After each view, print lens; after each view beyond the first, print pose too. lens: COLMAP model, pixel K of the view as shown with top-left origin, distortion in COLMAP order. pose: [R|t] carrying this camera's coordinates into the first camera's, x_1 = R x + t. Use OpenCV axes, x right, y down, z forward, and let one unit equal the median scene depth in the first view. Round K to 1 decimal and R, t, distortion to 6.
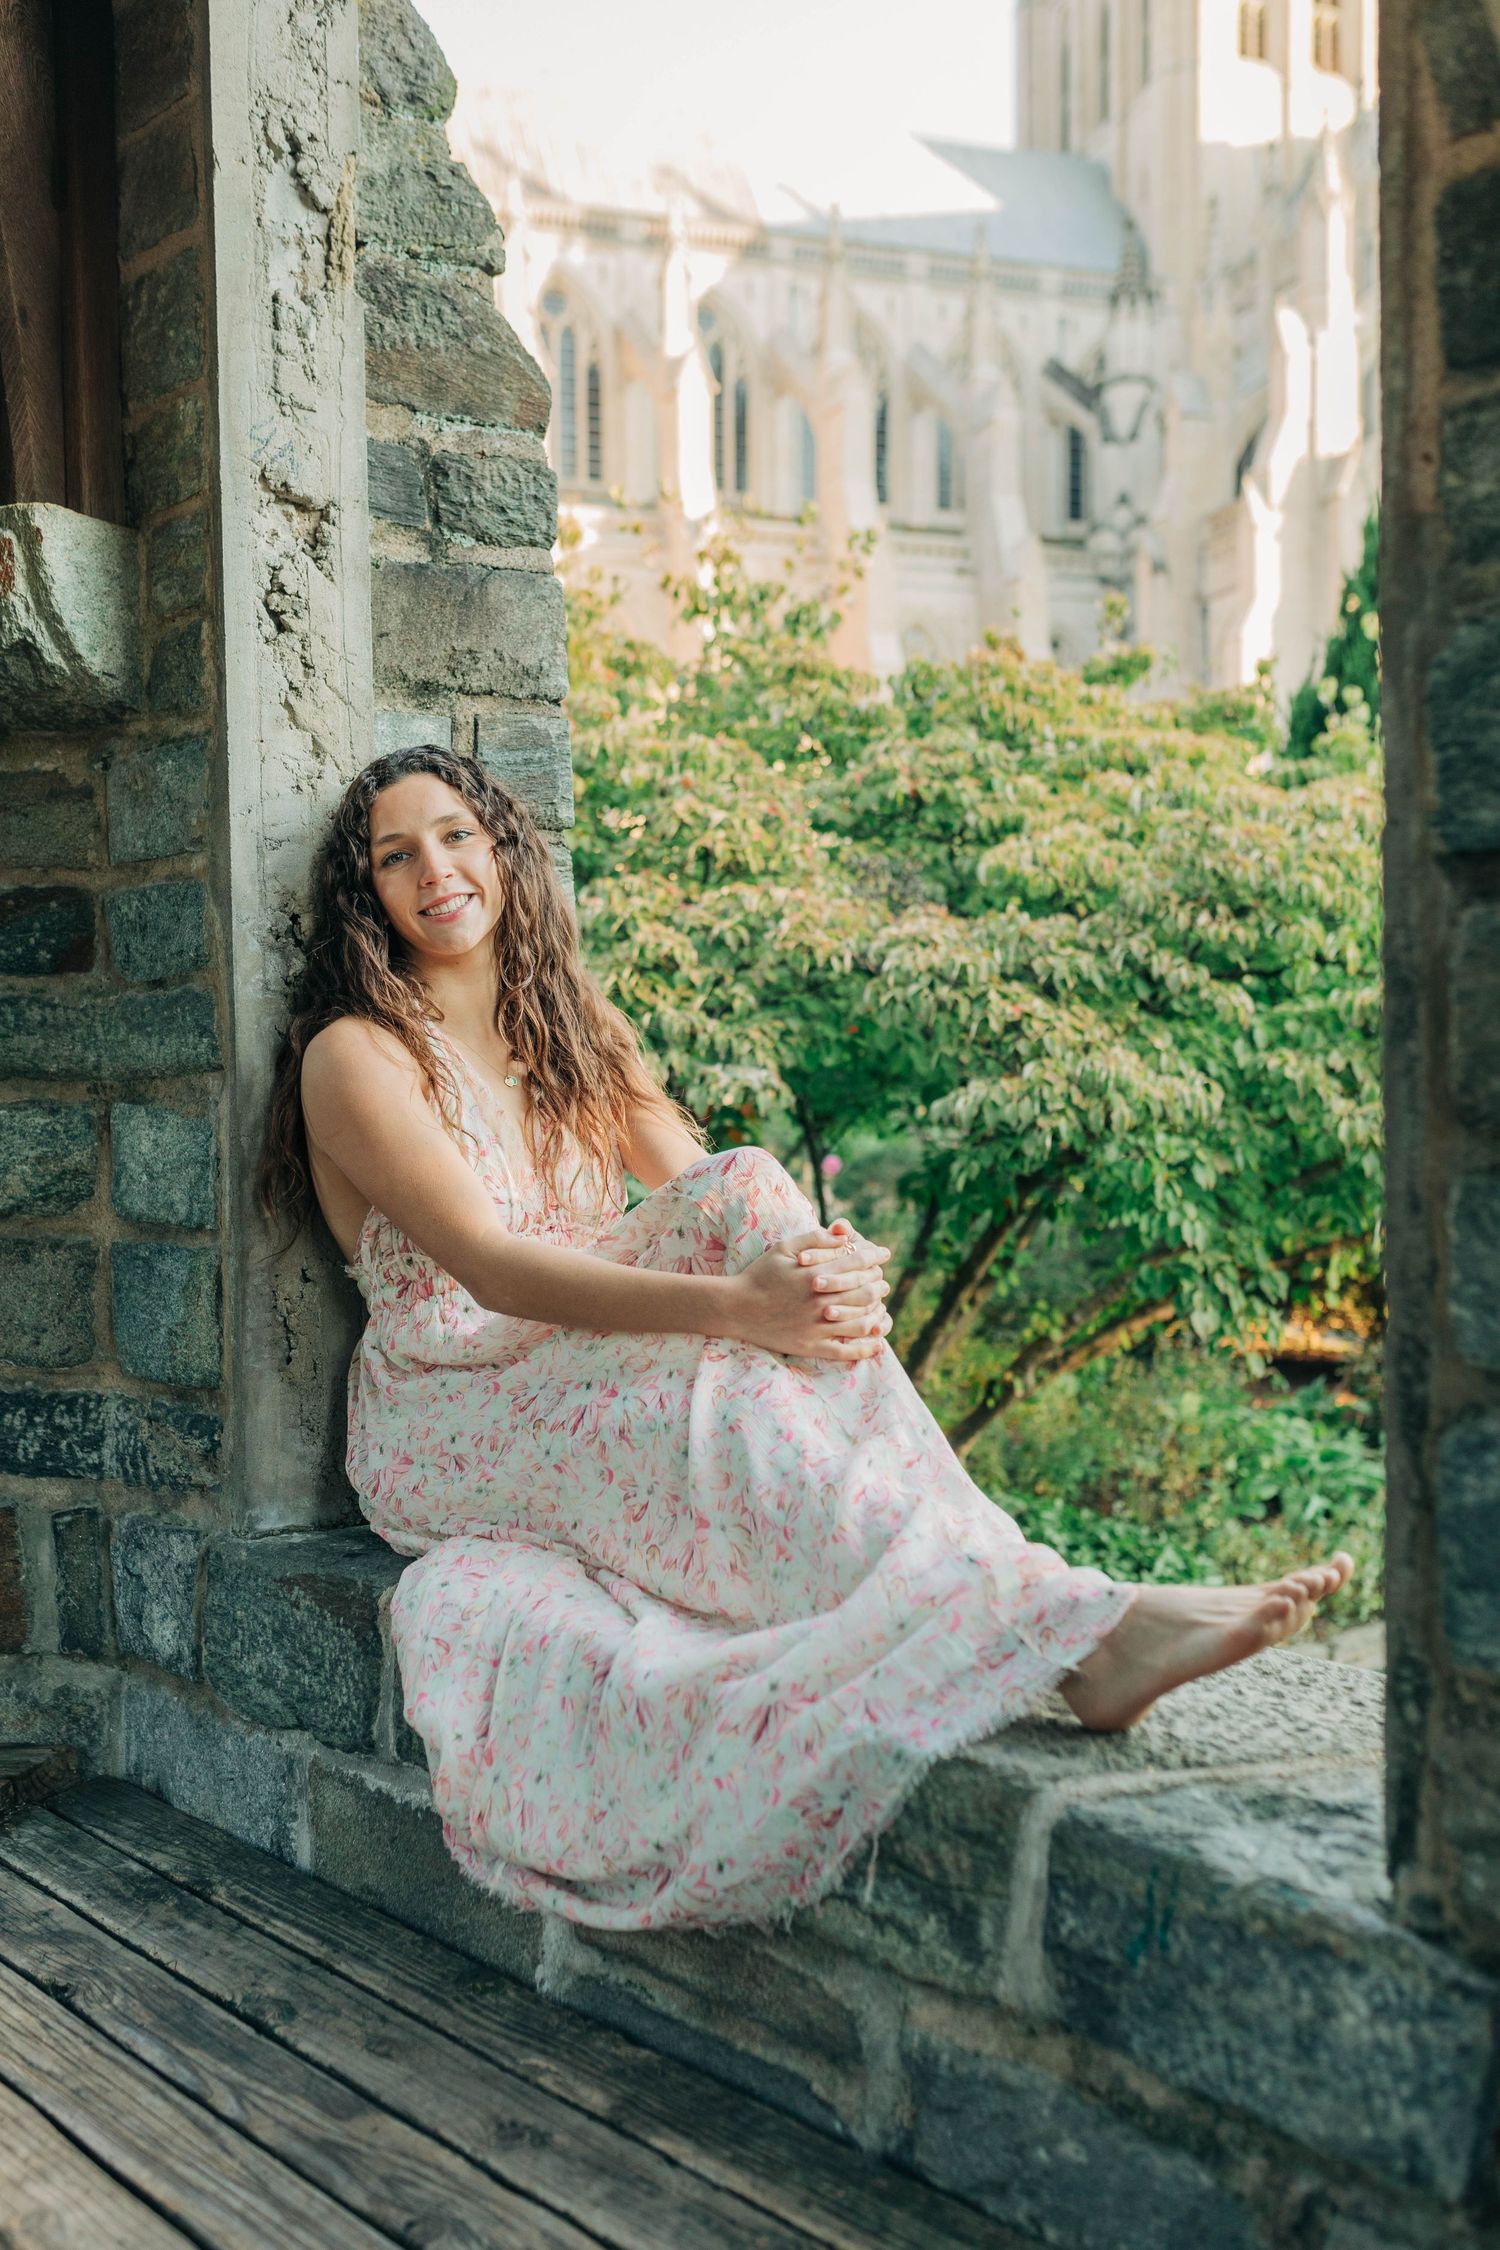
lens RADIAL K [[2140.8, 0, 750.0], [0, 2140.8, 1125.0], [0, 0, 1]] dist [-0.007818, 0.013983]
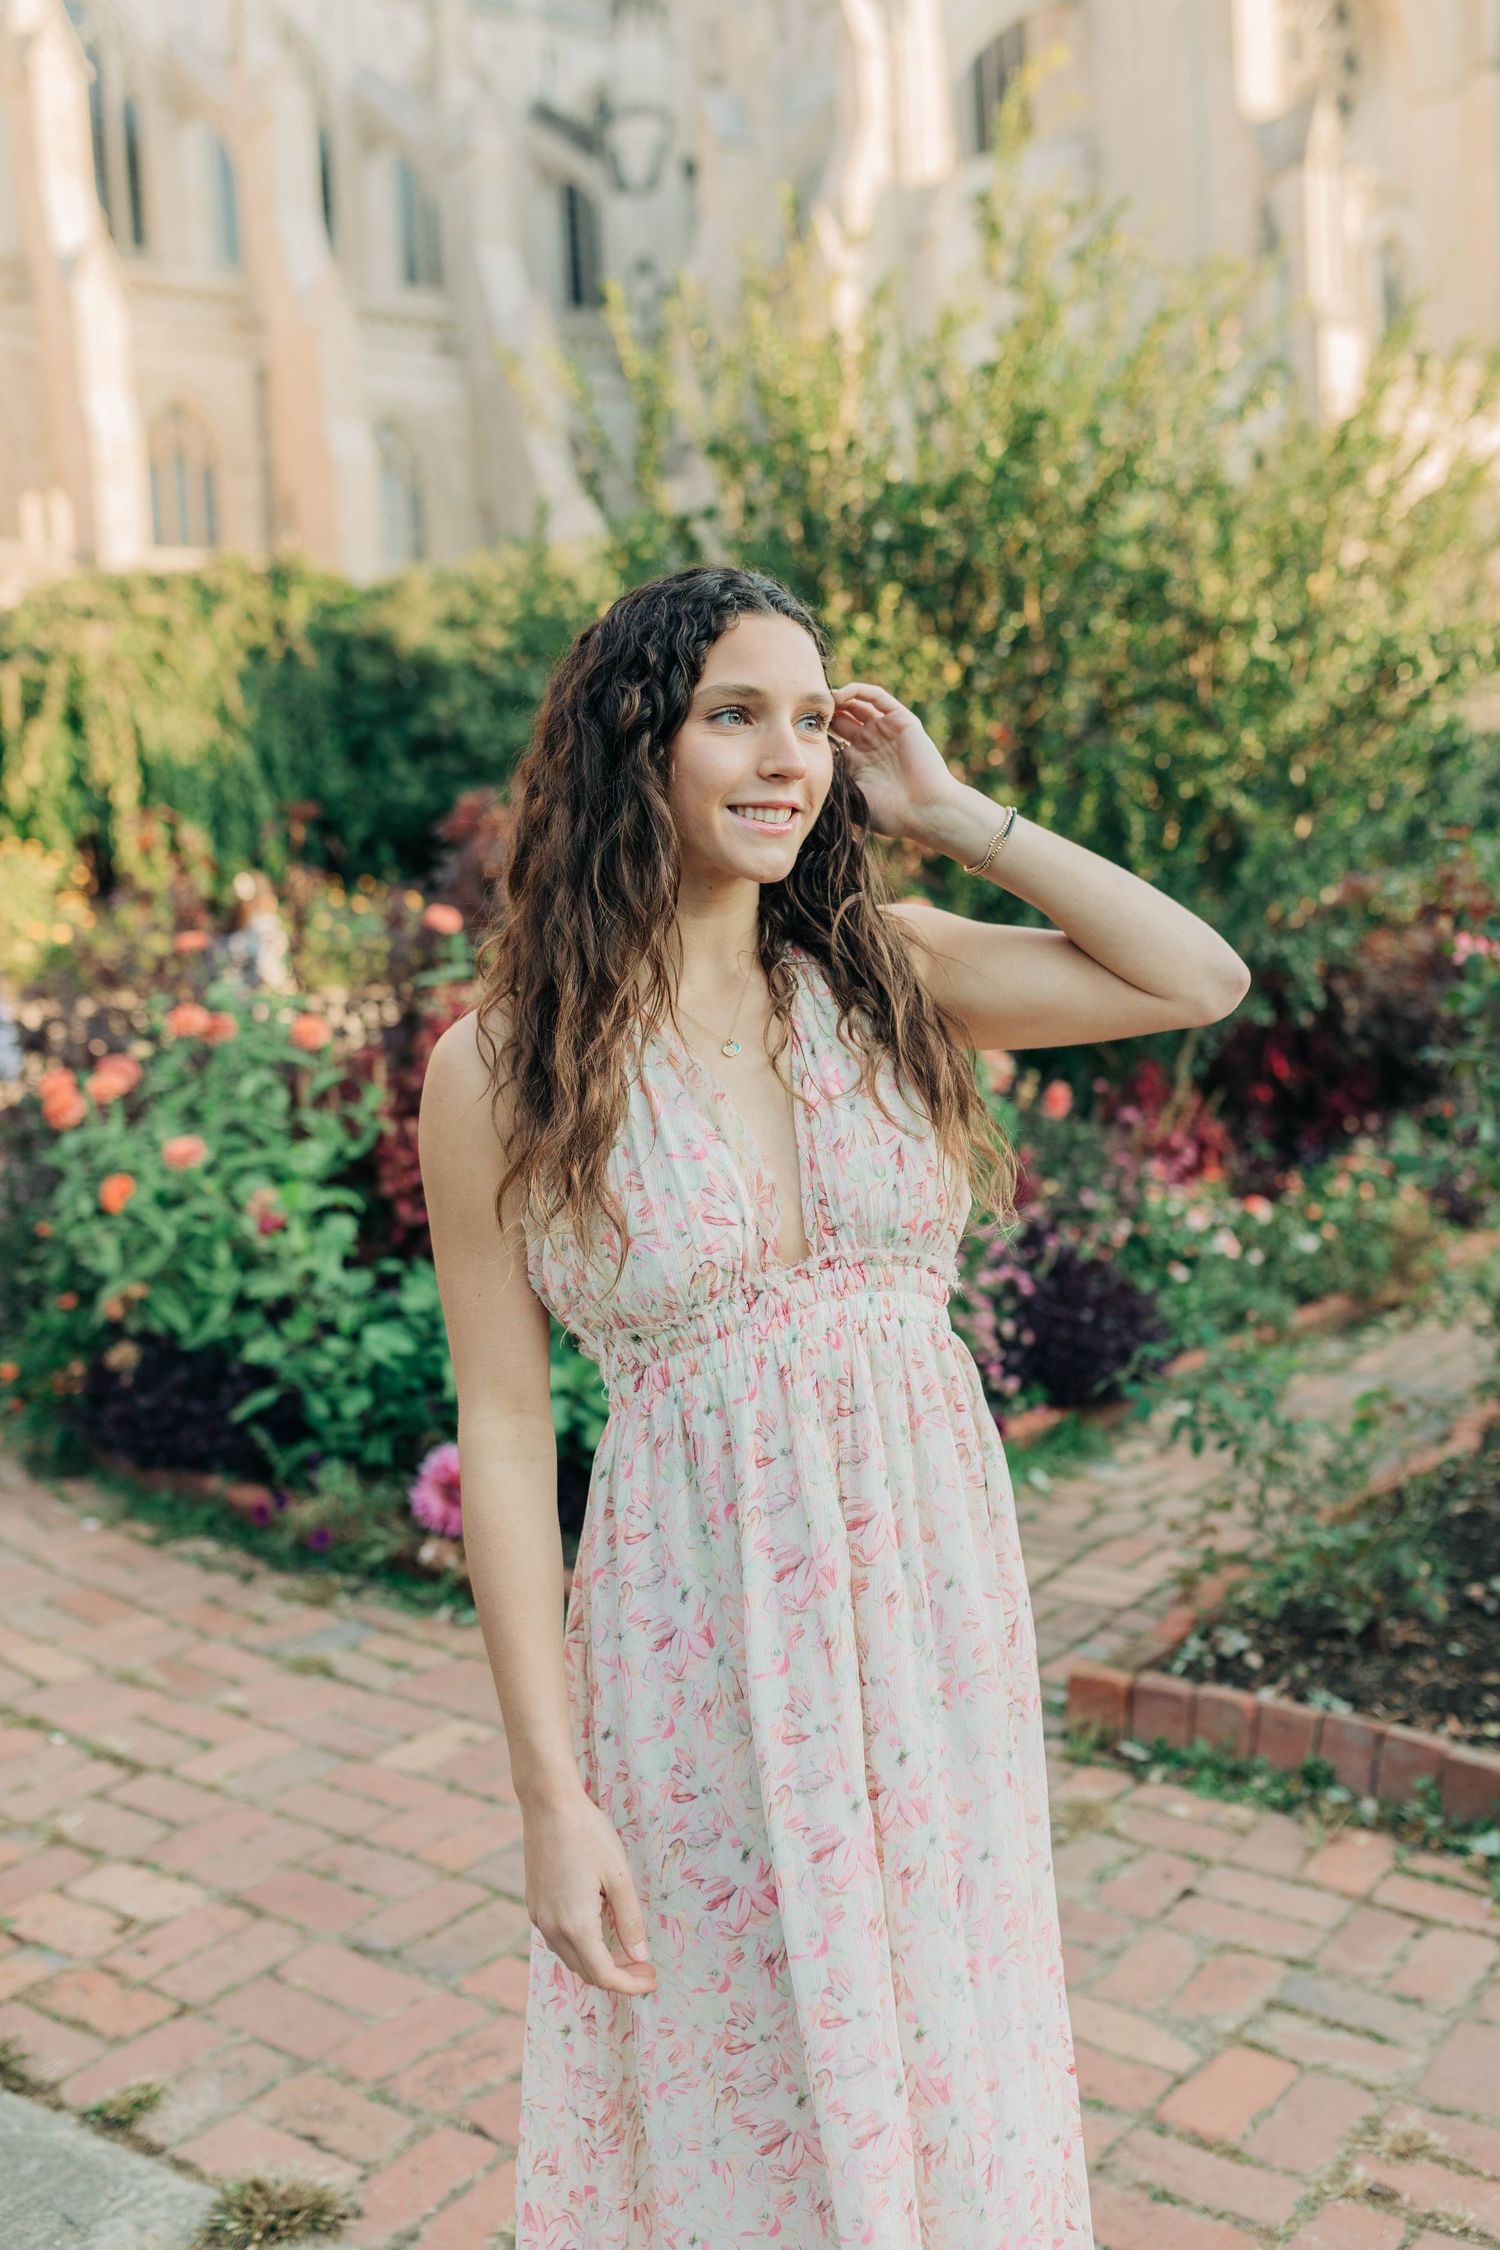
lens RADIAL K [[2135.2, 0, 754.4], [0, 2135.2, 1139.5], [0, 0, 1]] dist [-0.017713, 0.000133]
pose [[0.968958, -0.066872, 0.238008, 0.006923], [0.058449, 0.997395, 0.042280, -0.004809], [-0.240215, -0.027057, 0.970342, 0.222606]]
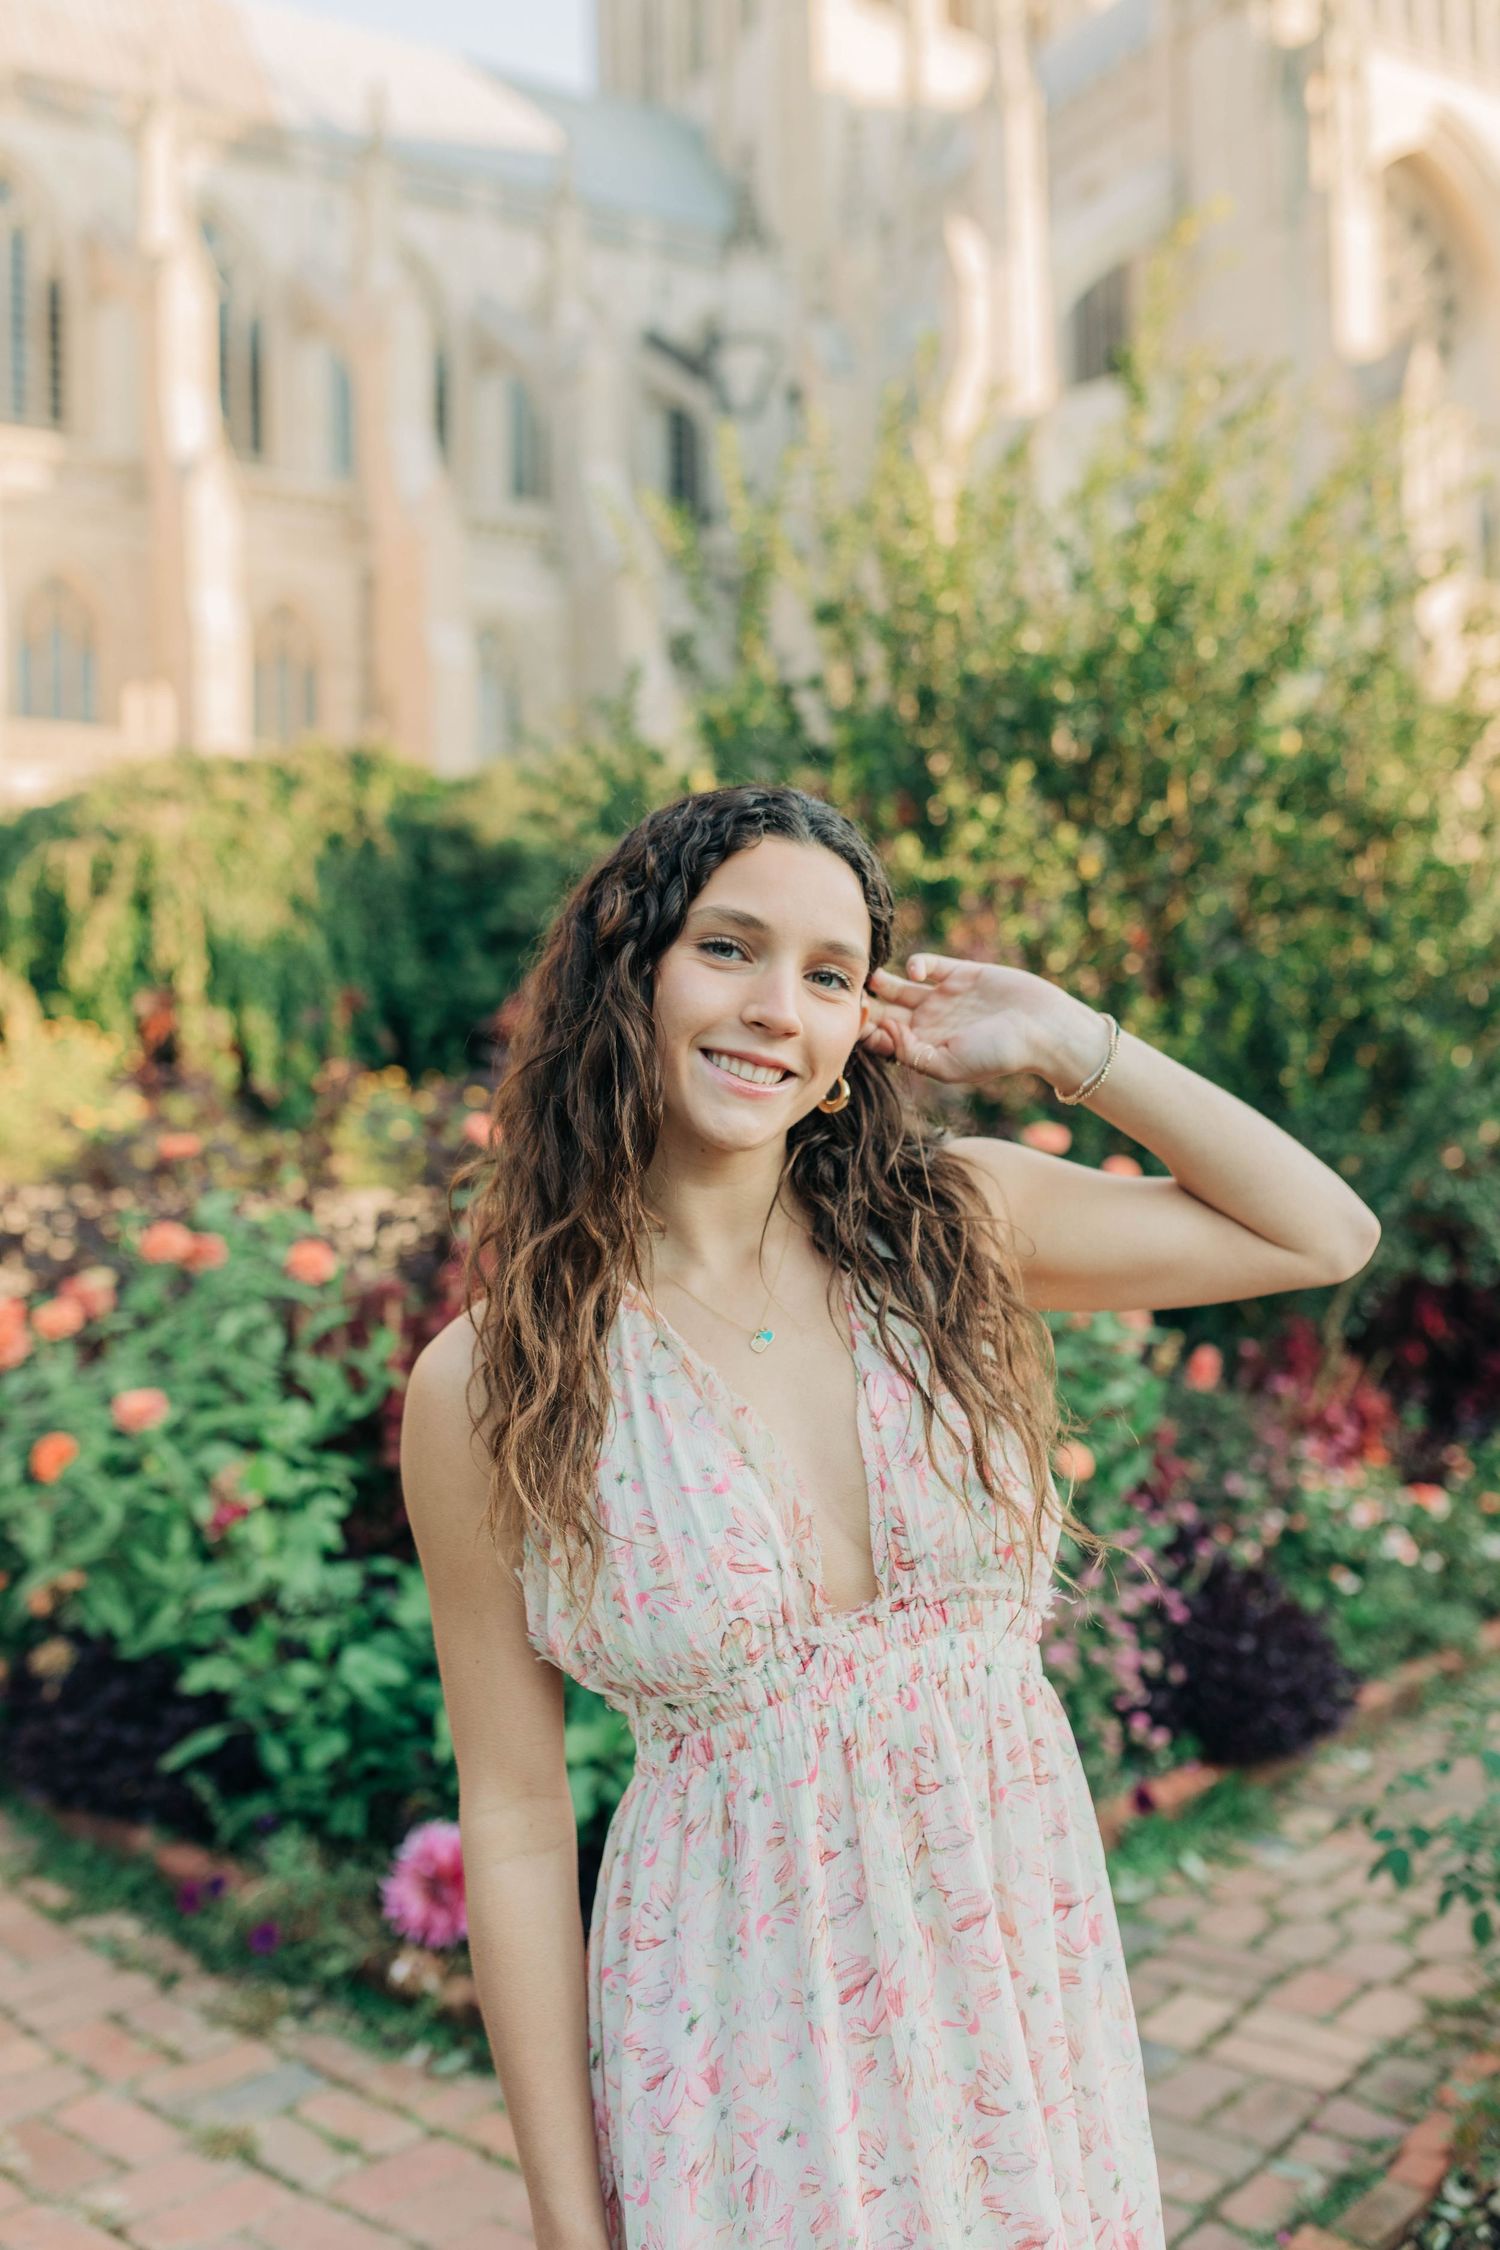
lens RADIAL K [[2146.3, 0, 750.0], [0, 2146.3, 1125.0], [0, 0, 1]] dist [0.000960, 0.007335]
pose [[0.978370, -0.007960, 0.206711, 0.008470], [0.021281, 0.997831, -0.062297, -0.005597], [-0.205766, 0.065348, 0.976417, 0.230384]]
